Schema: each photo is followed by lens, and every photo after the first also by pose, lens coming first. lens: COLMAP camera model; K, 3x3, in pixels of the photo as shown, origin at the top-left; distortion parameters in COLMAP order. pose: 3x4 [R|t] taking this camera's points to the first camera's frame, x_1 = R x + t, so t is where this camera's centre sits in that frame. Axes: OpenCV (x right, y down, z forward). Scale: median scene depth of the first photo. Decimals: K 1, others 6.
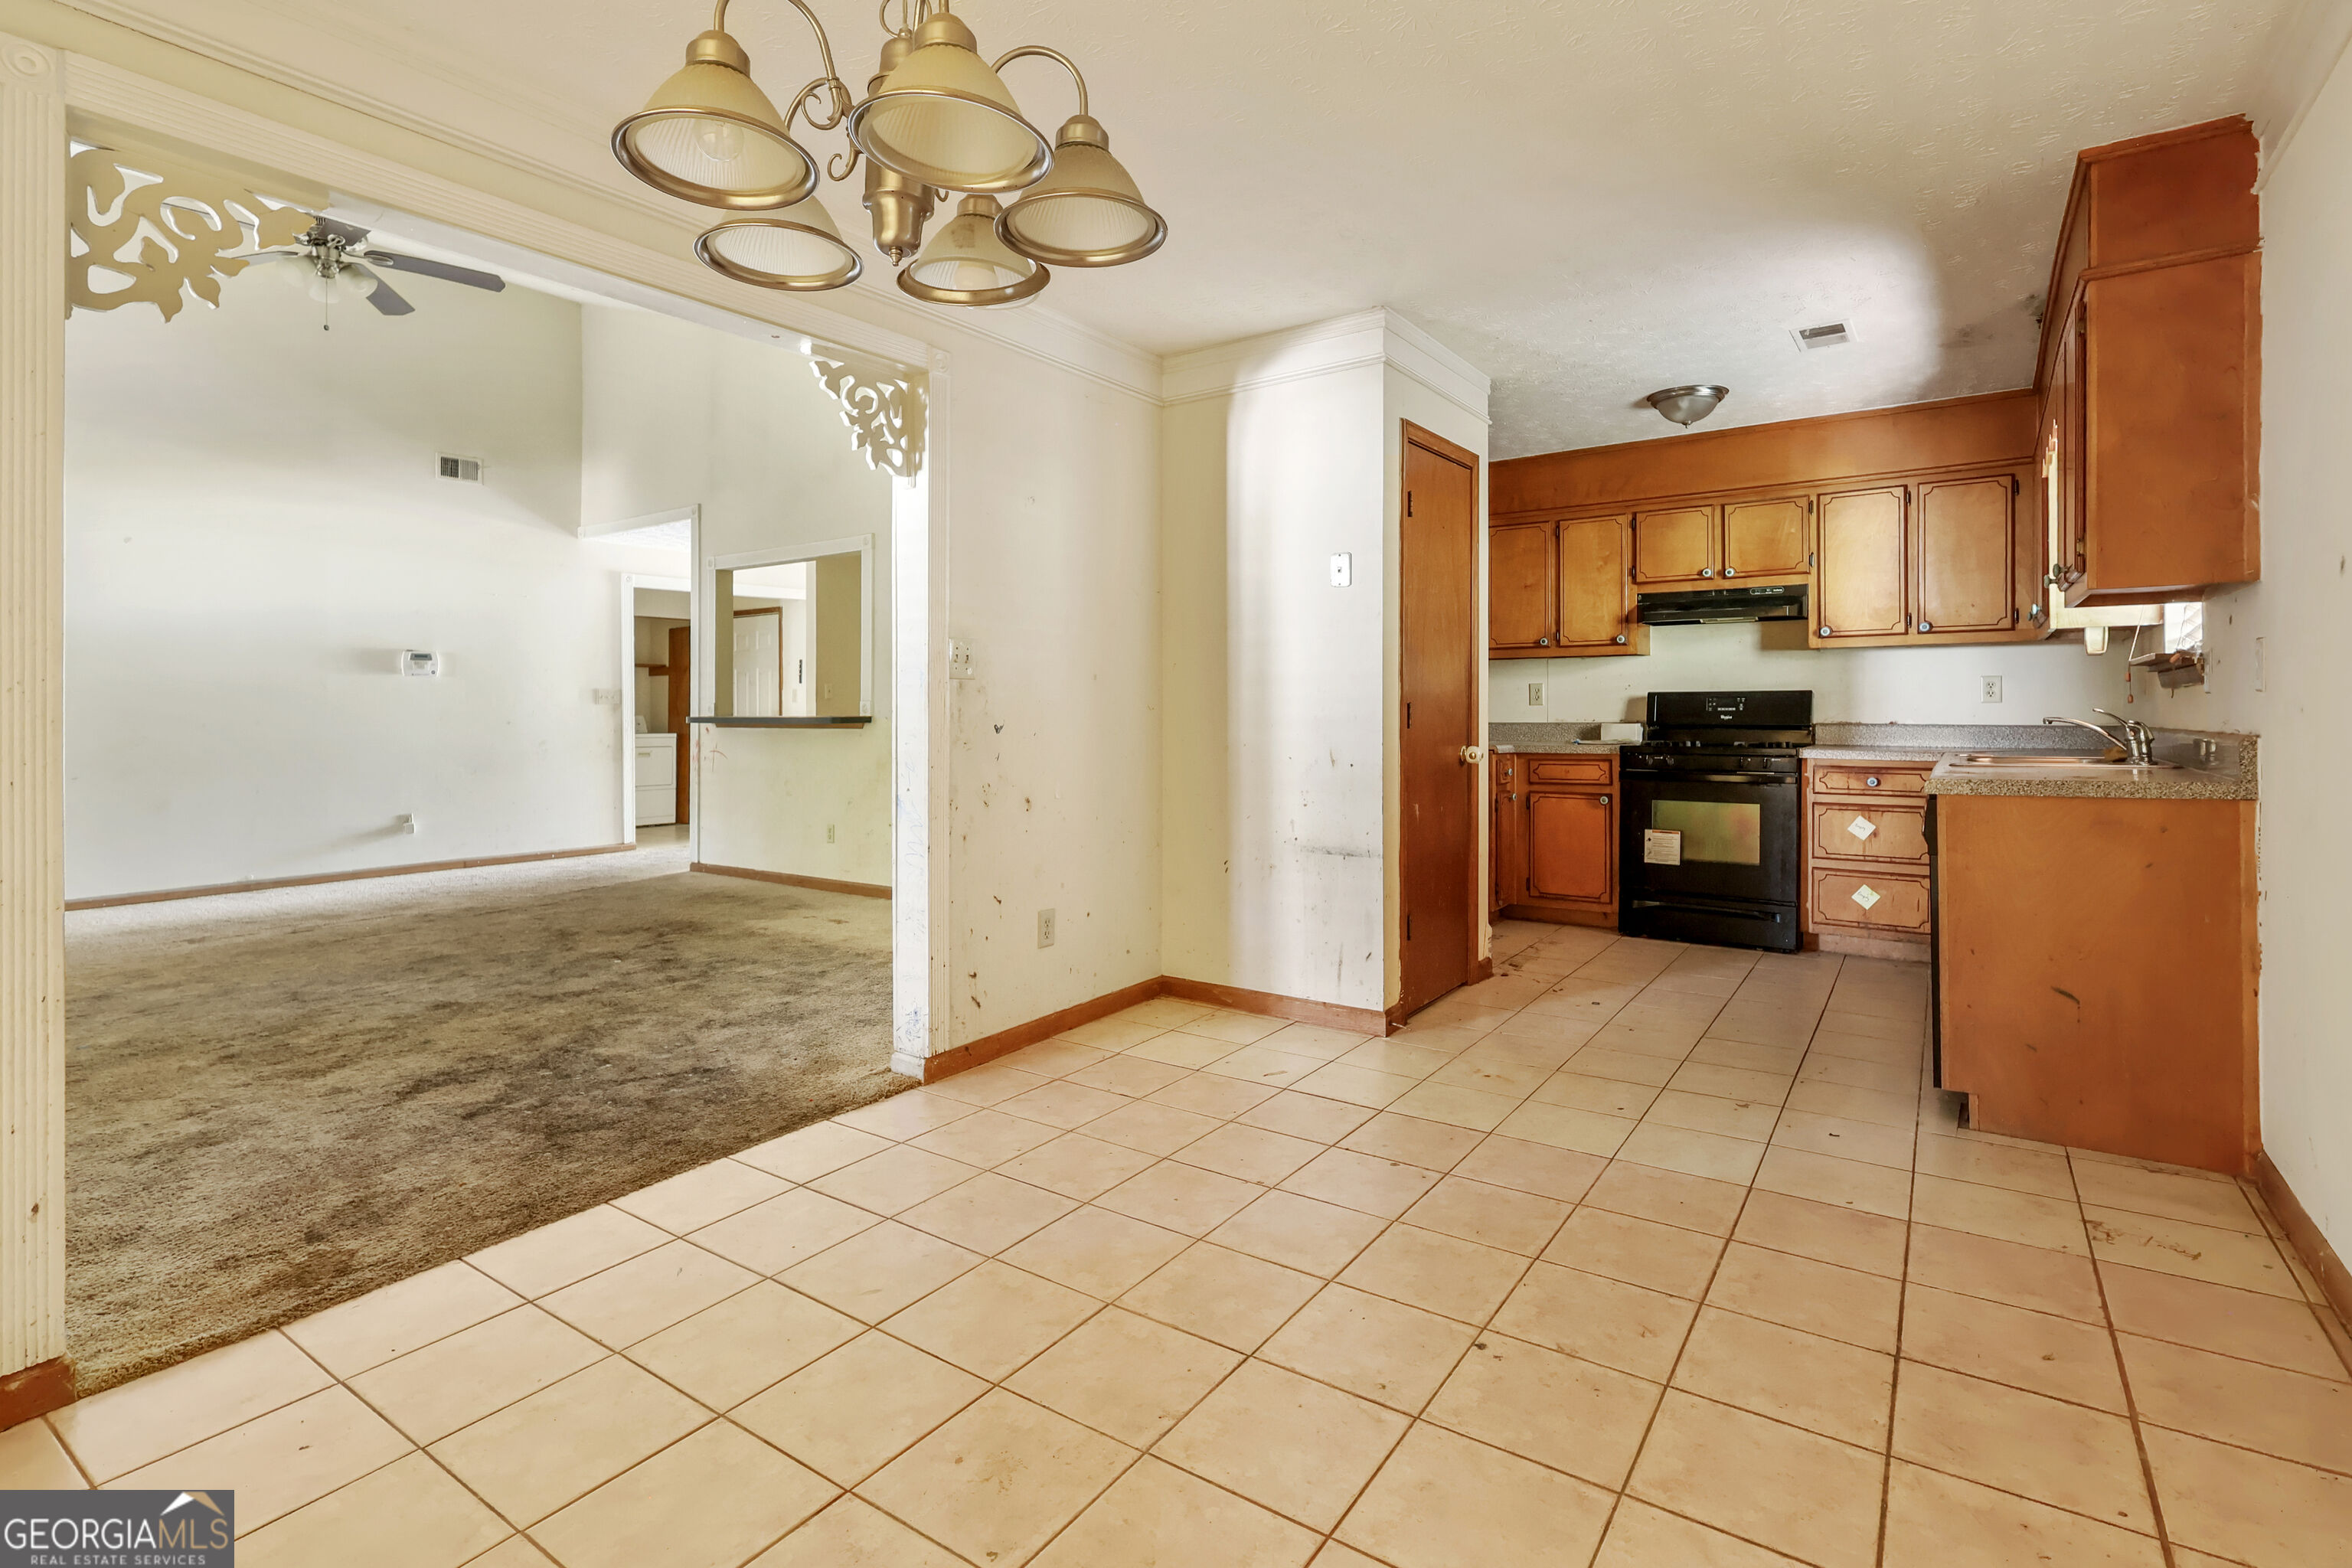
lens RADIAL K [[1134.2, 0, 1167.6], [0, 1134.2, 693.3], [0, 0, 1]] dist [-0.000517, -0.001028]
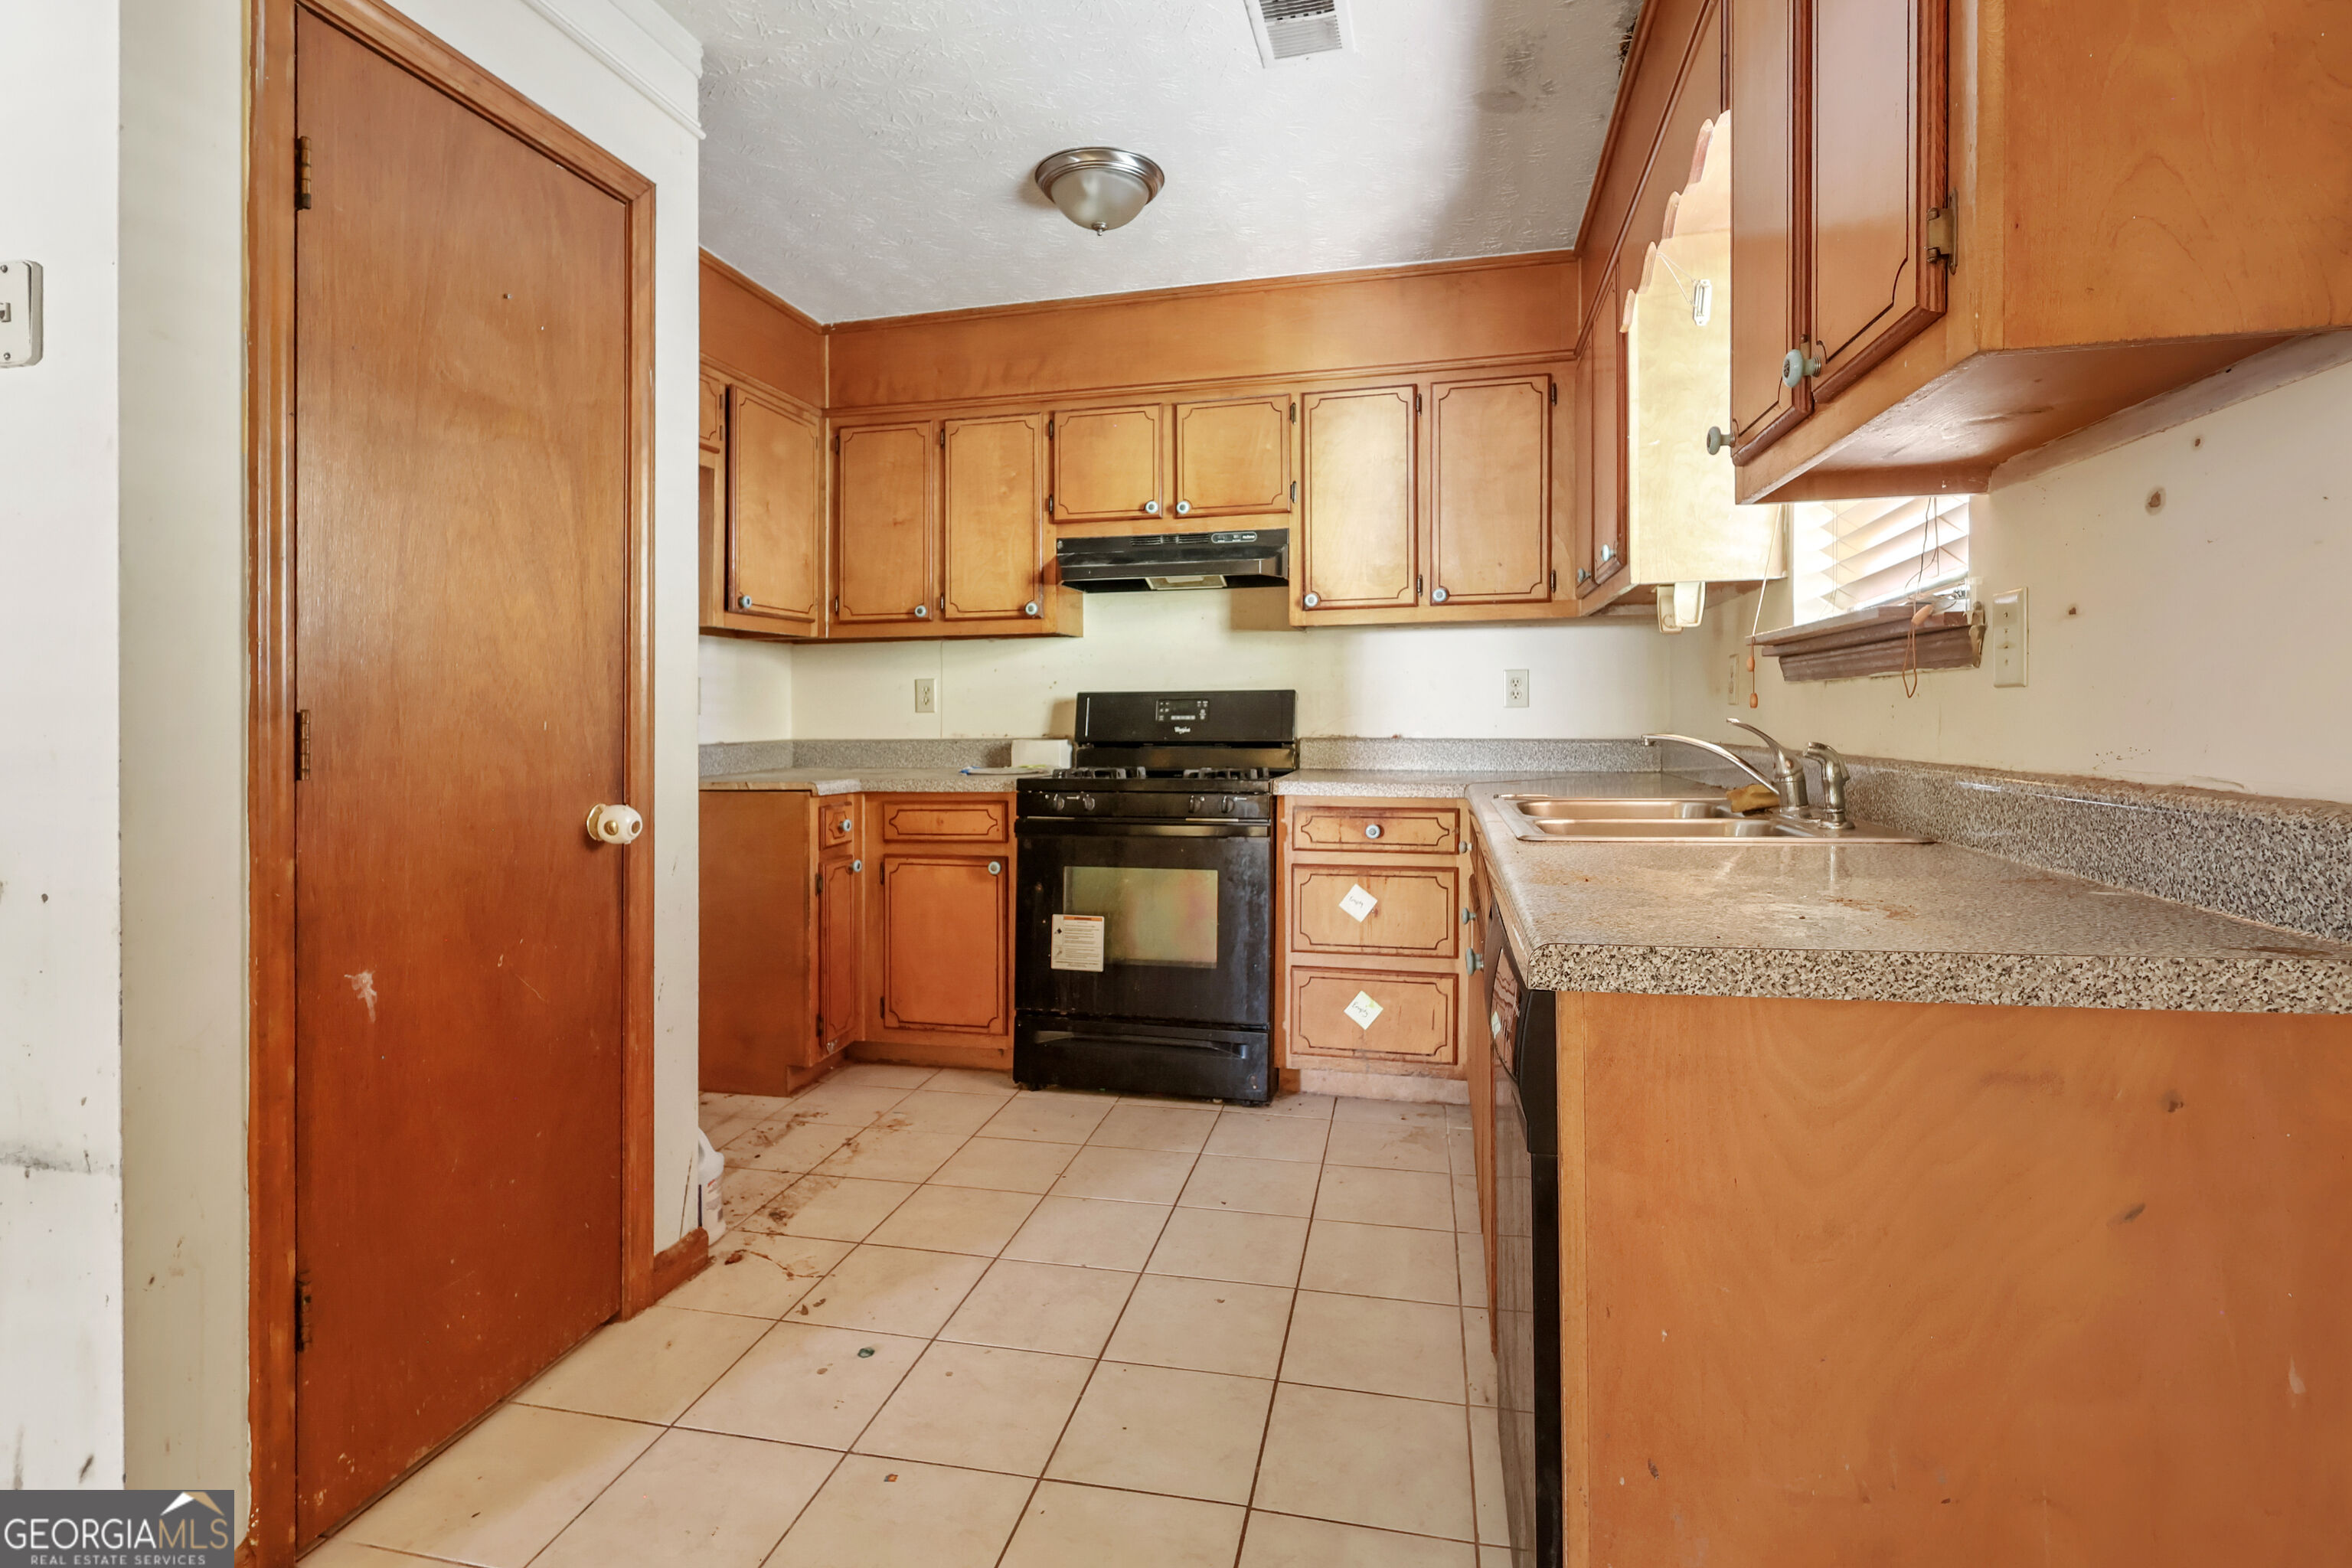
lens RADIAL K [[1134.2, 0, 1167.1], [0, 1134.2, 707.6], [0, 0, 1]] dist [-0.000517, -0.001028]
pose [[0.927282, -0.002301, 0.374358, 0.252076], [-0.000704, 0.999969, 0.007890, 0.003020], [-0.374364, -0.007580, 0.927251, 0.413827]]
